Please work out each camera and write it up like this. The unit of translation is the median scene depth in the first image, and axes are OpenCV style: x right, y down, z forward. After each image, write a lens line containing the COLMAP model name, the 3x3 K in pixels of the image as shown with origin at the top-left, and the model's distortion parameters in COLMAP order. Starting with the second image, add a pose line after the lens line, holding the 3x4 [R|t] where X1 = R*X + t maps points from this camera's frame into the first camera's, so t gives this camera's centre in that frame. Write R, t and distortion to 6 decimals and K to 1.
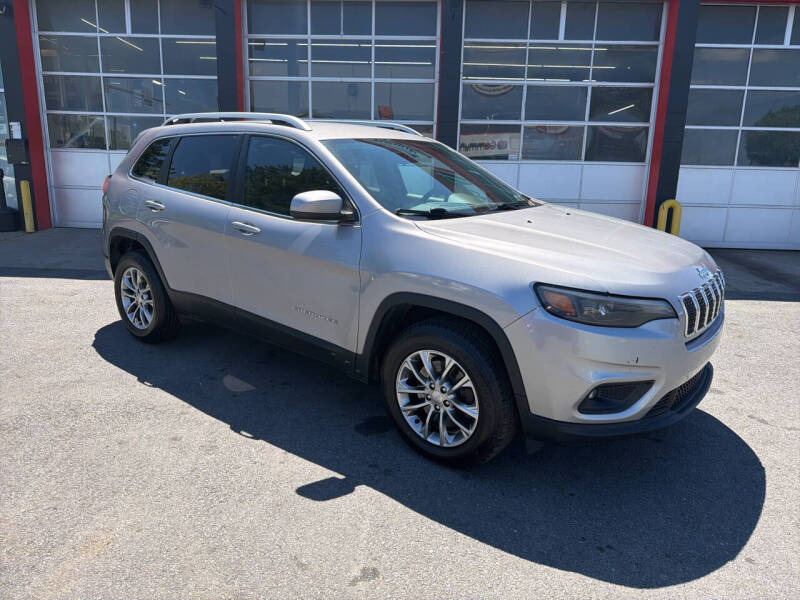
lens RADIAL K [[566.2, 0, 400.0], [0, 566.2, 300.0], [0, 0, 1]] dist [0.003562, -0.003733]
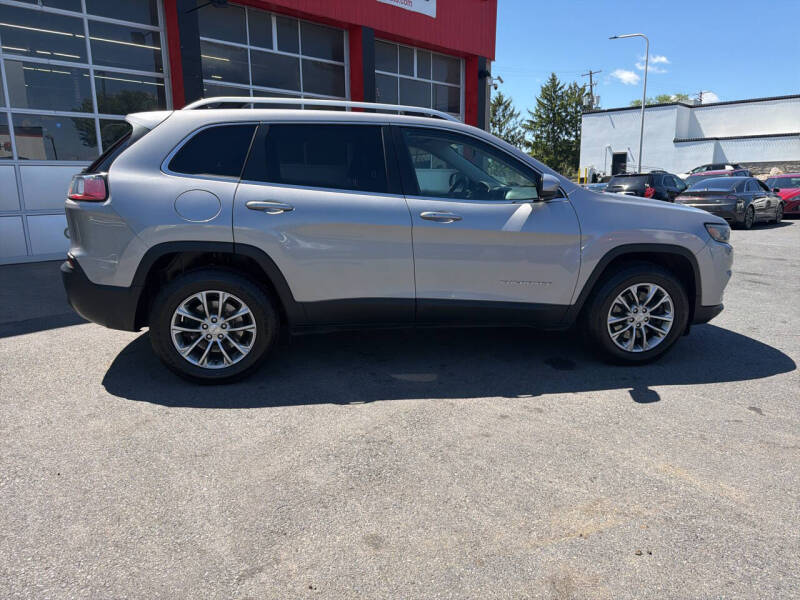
lens RADIAL K [[566.1, 0, 394.9], [0, 566.1, 296.4], [0, 0, 1]] dist [0.006732, -0.003332]
pose [[0.675102, -0.170057, 0.717856, -1.326421], [0.183963, 0.981135, 0.059420, -0.073972], [-0.714419, 0.091944, 0.693651, 0.437657]]
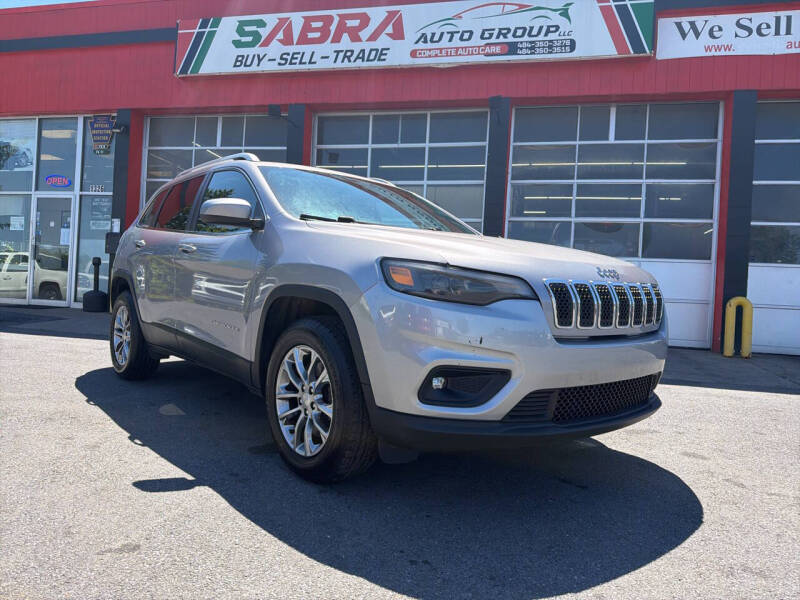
lens RADIAL K [[569.1, 0, 401.4], [0, 569.1, 299.7], [0, 0, 1]] dist [0.004683, -0.007637]
pose [[0.981497, 0.027565, -0.189481, 0.378747], [-0.069771, 0.973035, -0.219851, 0.201408], [0.178312, 0.229004, 0.956955, 0.108689]]
